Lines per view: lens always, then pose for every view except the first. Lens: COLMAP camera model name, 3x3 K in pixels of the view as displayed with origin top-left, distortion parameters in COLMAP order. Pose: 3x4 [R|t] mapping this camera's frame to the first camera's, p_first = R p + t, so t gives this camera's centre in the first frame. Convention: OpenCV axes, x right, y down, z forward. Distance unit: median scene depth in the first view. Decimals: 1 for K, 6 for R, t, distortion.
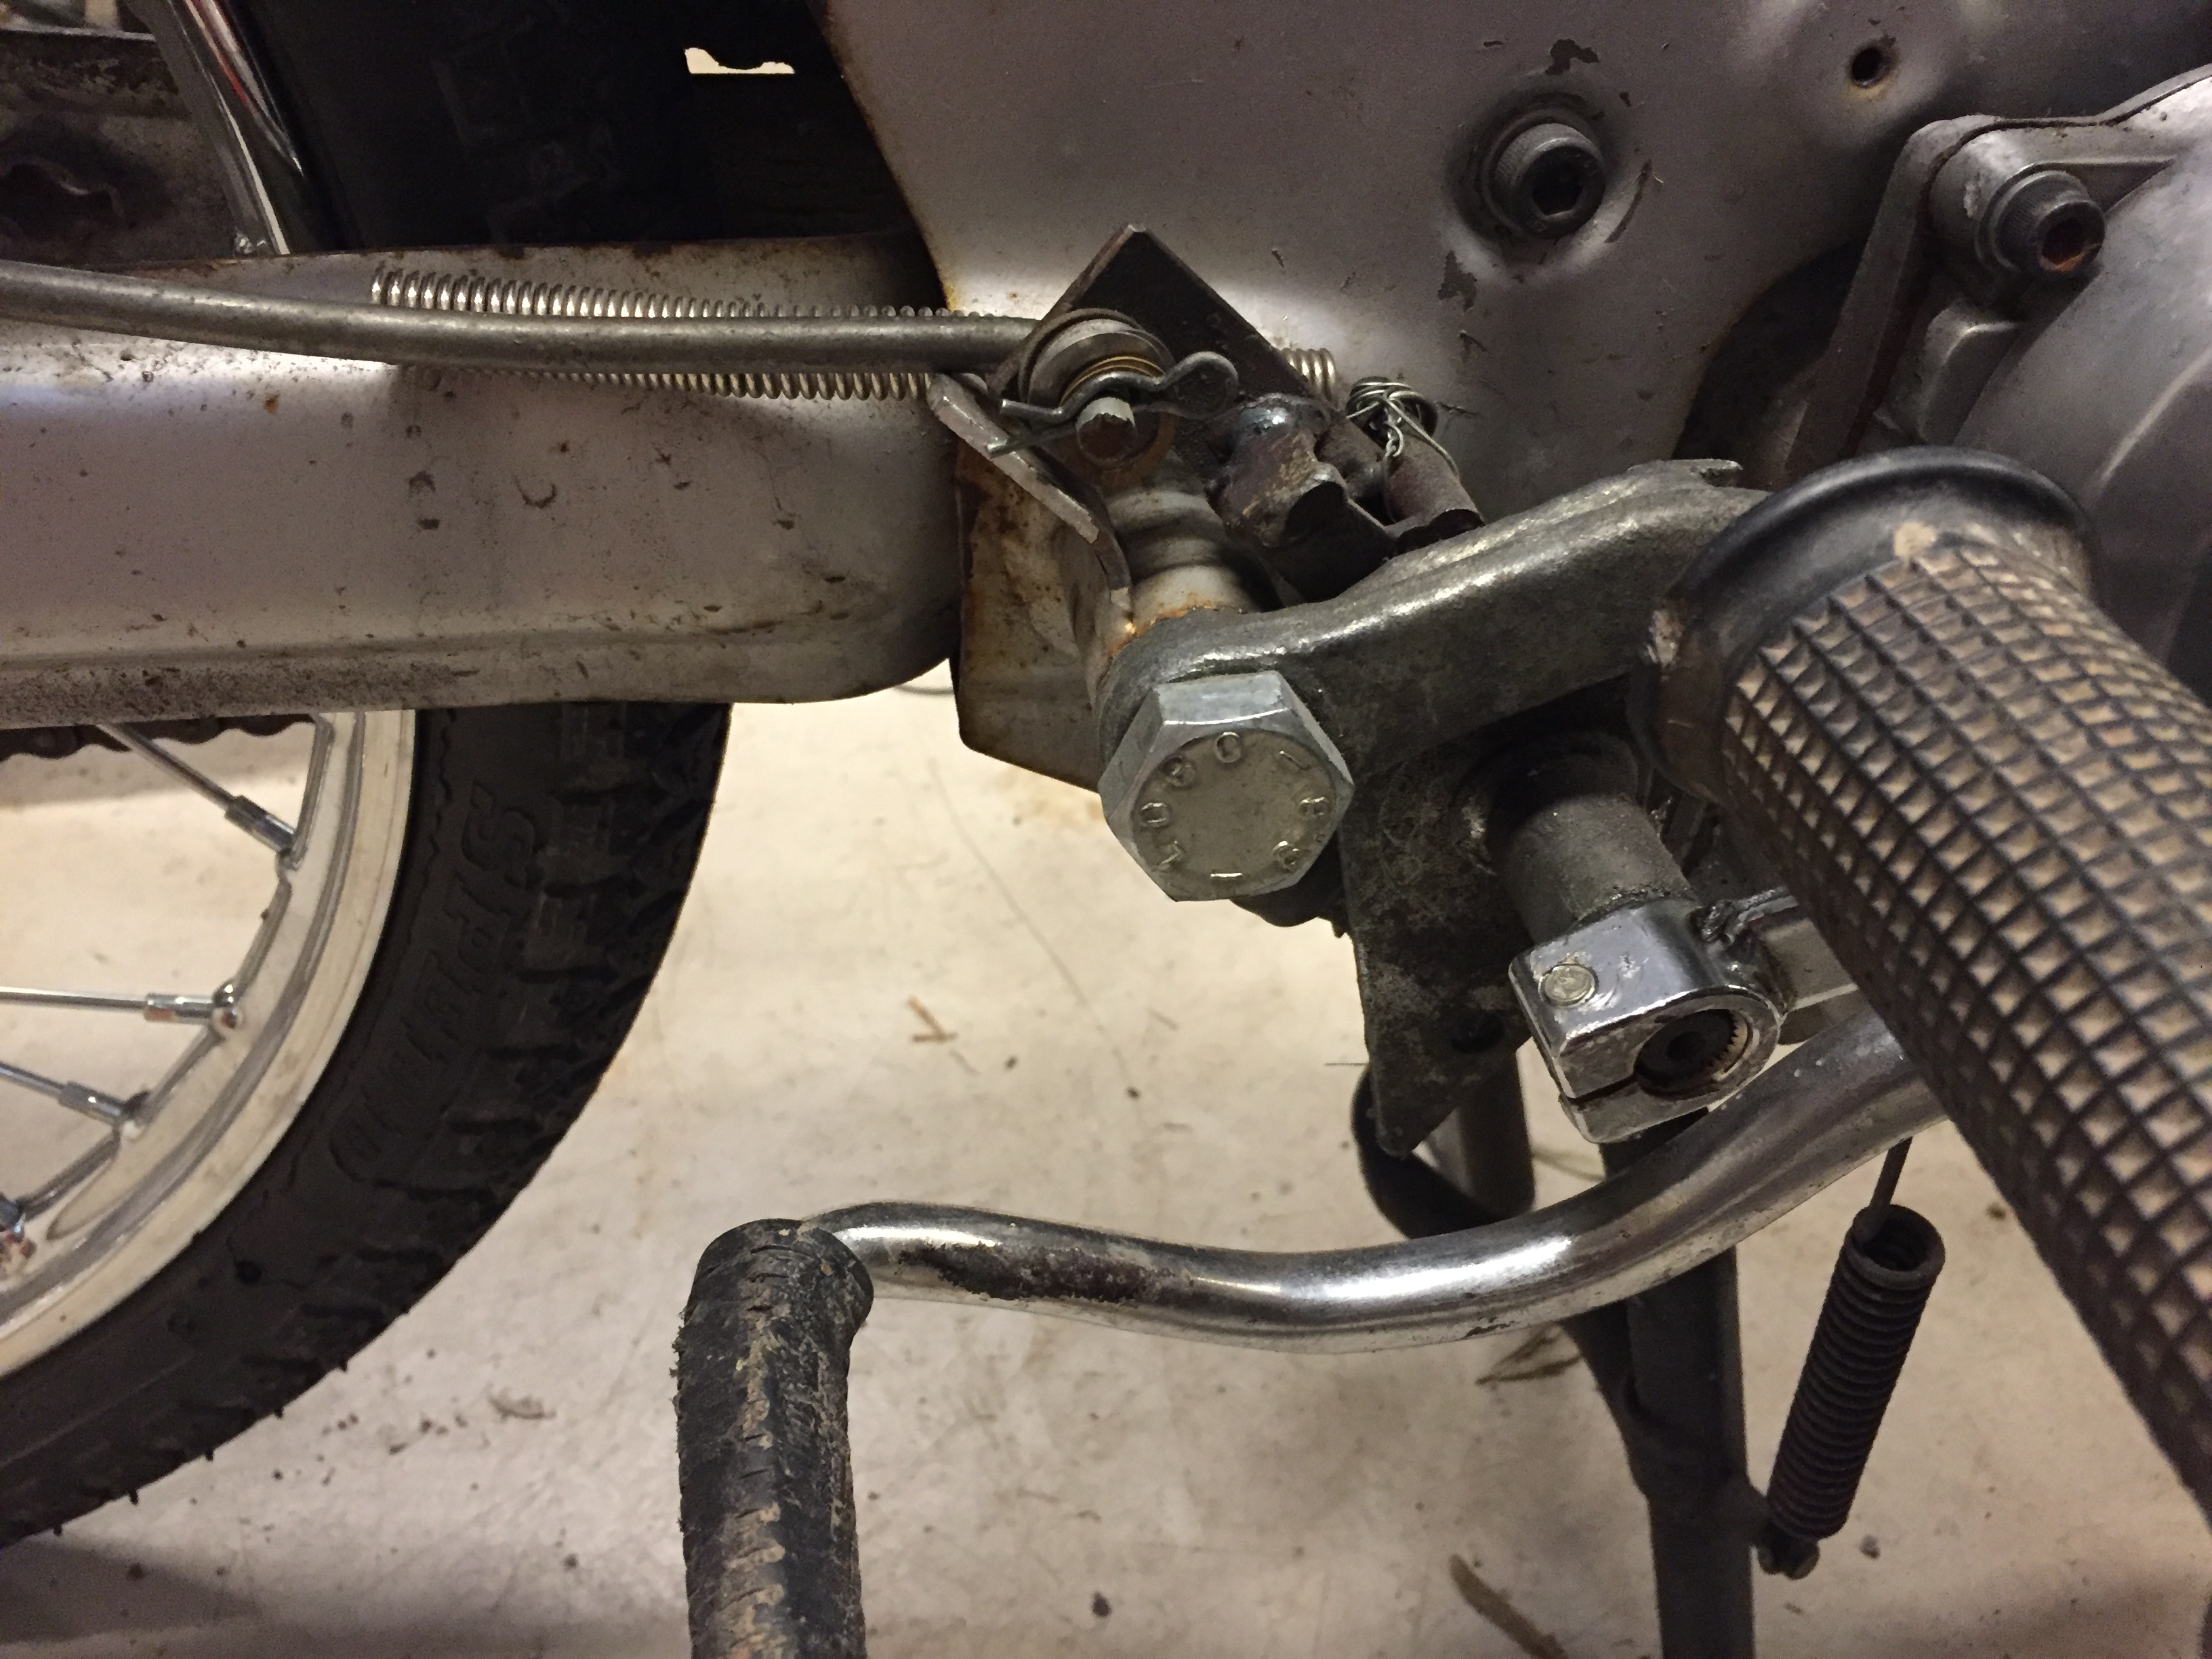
lens RADIAL K [[1914.0, 0, 1108.6], [0, 1914.0, 839.6], [0, 0, 1]] dist [0.073857, -0.117542]
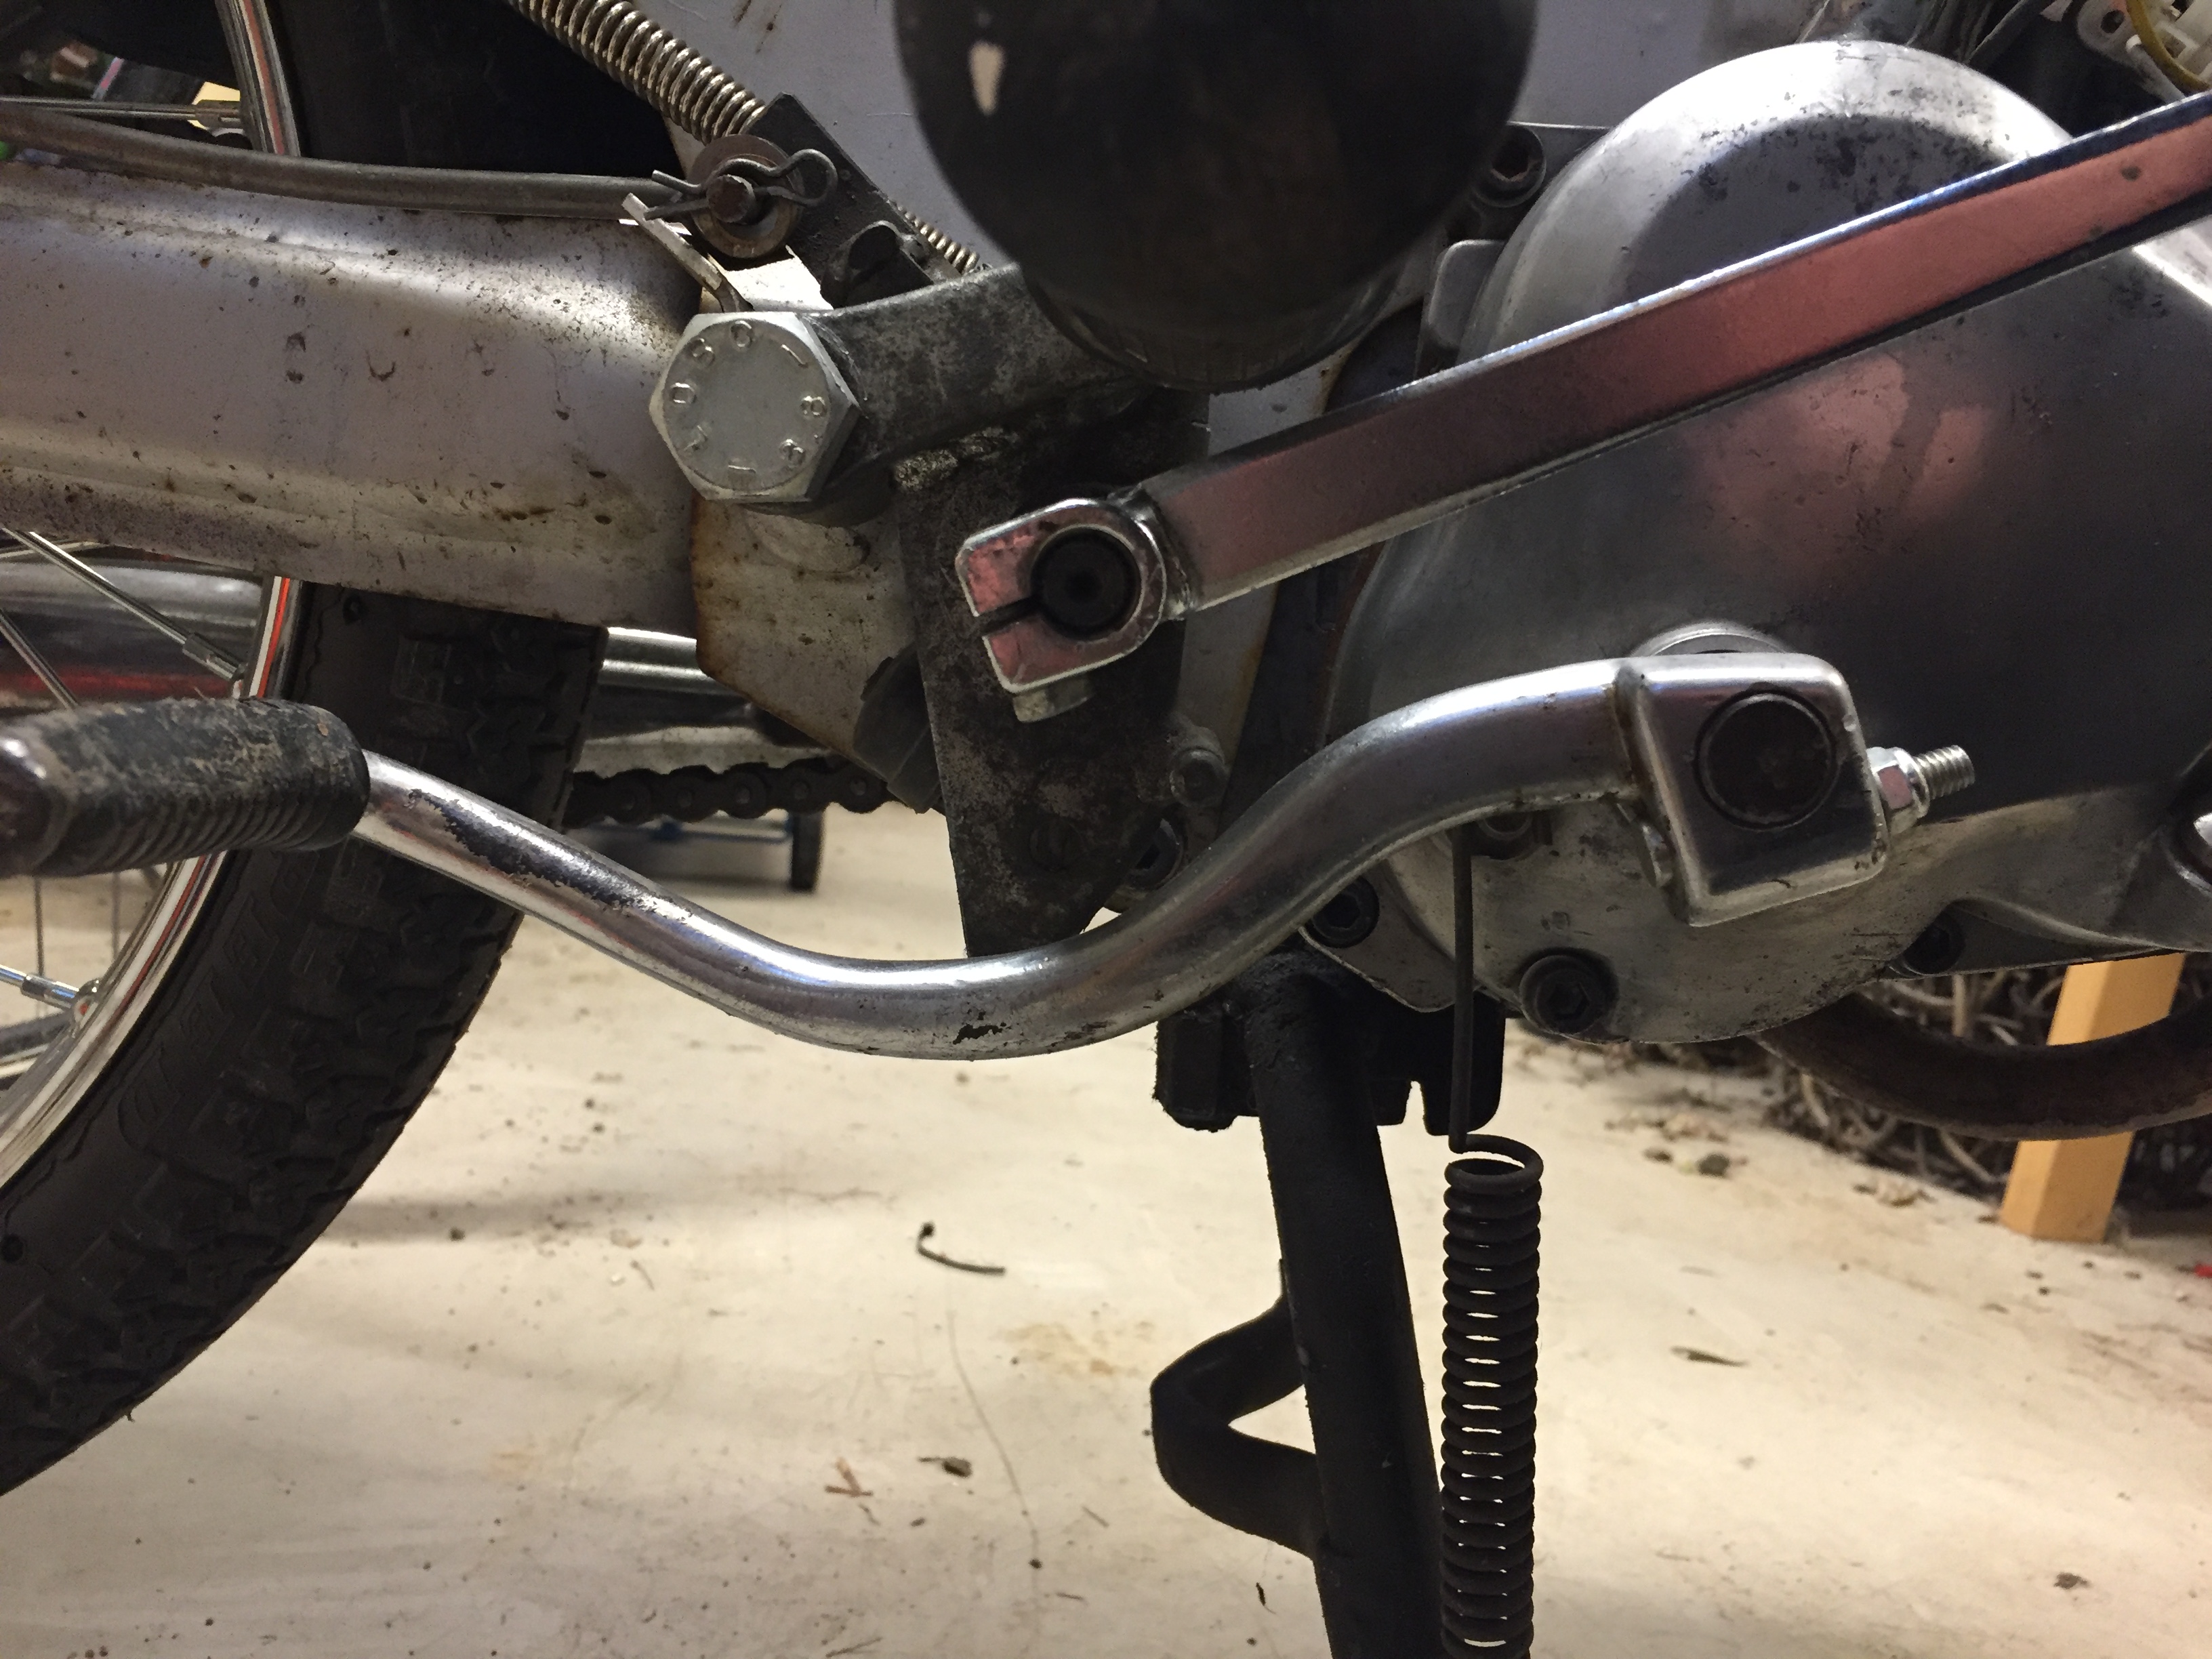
lens RADIAL K [[1914.0, 0, 1108.6], [0, 1914.0, 839.6], [0, 0, 1]] dist [0.073857, -0.117542]
pose [[0.980880, 0.069434, -0.181806, 0.435232], [-0.151529, 0.858685, -0.489590, 0.643236], [0.122120, 0.507778, 0.852788, 0.102229]]
